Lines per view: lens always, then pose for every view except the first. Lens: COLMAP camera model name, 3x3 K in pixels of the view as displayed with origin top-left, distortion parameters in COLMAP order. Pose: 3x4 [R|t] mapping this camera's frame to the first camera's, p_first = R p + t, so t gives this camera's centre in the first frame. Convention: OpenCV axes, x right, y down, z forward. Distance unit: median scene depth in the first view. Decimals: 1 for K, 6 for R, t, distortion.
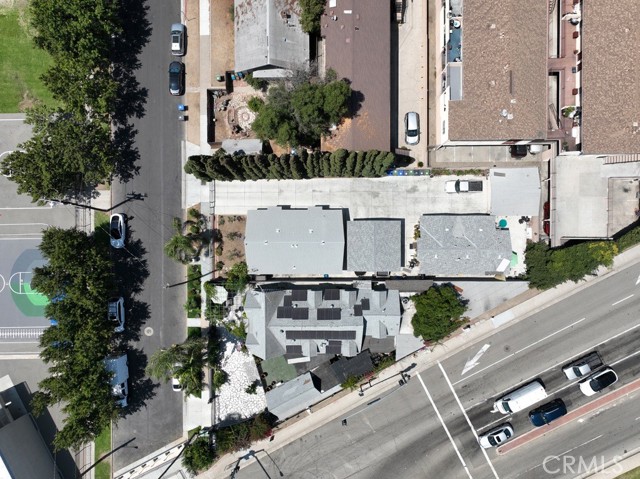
lens RADIAL K [[448.5, 0, 320.0], [0, 448.5, 239.5], [0, 0, 1]] dist [0.005629, 0.008348]
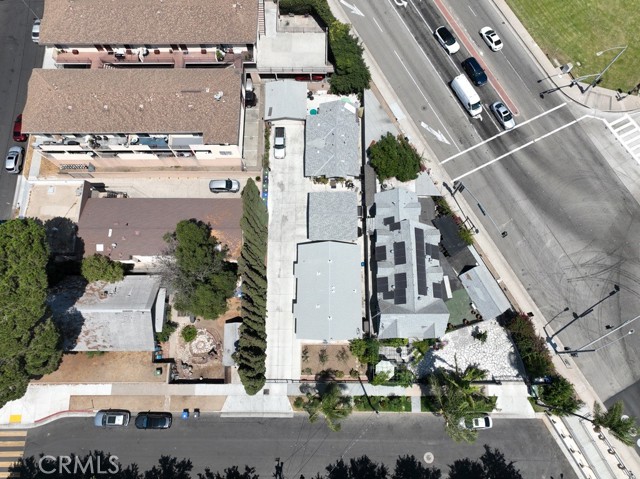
lens RADIAL K [[448.5, 0, 320.0], [0, 448.5, 239.5], [0, 0, 1]] dist [0.005629, 0.008348]
pose [[0.007639, -0.957572, 0.288093, -0.229397], [0.999777, 0.001642, -0.021052, 0.005452], [0.019686, 0.288190, 0.957371, 0.007744]]
